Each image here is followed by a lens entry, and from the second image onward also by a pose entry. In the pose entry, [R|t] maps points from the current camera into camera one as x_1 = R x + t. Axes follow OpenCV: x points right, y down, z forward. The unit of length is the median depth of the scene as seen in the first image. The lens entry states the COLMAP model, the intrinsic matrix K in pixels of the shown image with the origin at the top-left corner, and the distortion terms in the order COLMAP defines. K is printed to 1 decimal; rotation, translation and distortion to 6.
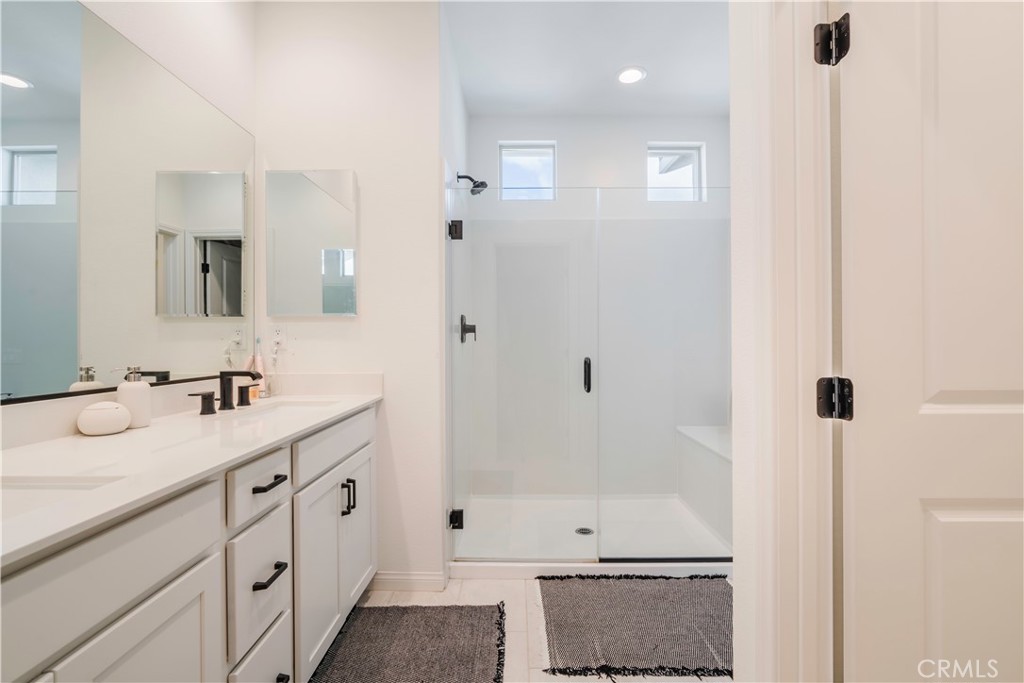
lens RADIAL K [[468.4, 0, 514.4], [0, 468.4, 339.6], [0, 0, 1]] dist [-0.006082, -0.000299]
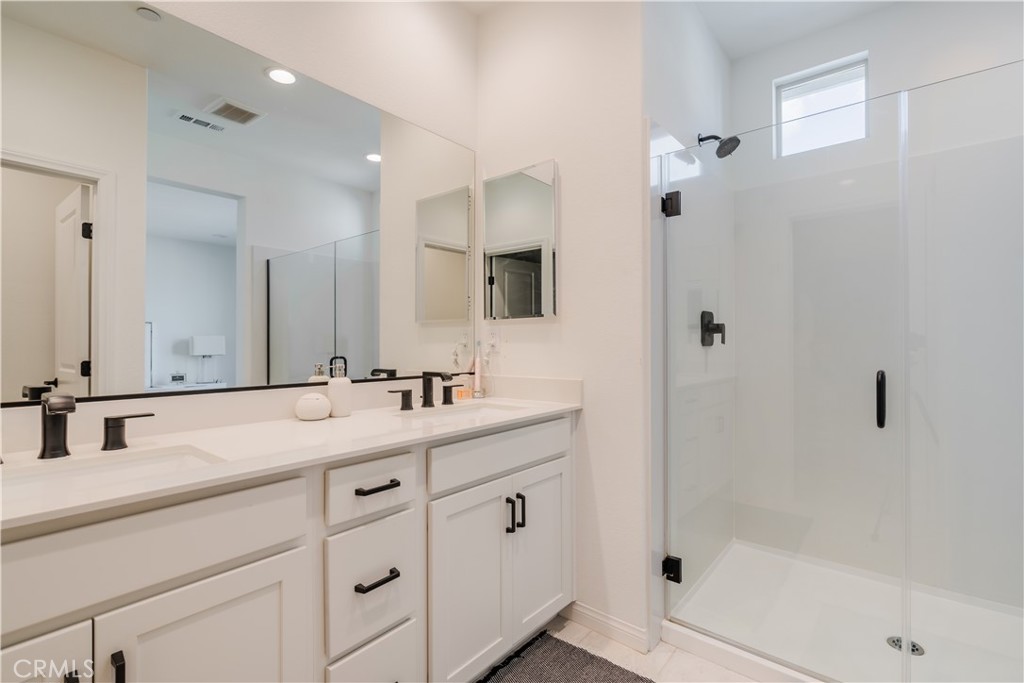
lens RADIAL K [[468.4, 0, 510.4], [0, 468.4, 342.5], [0, 0, 1]] dist [-0.006082, -0.000299]
pose [[0.773607, -0.000961, -0.633665, 0.180633], [0.000101, 0.999999, -0.001394, 0.001581], [0.633665, 0.001014, 0.773607, 0.231169]]
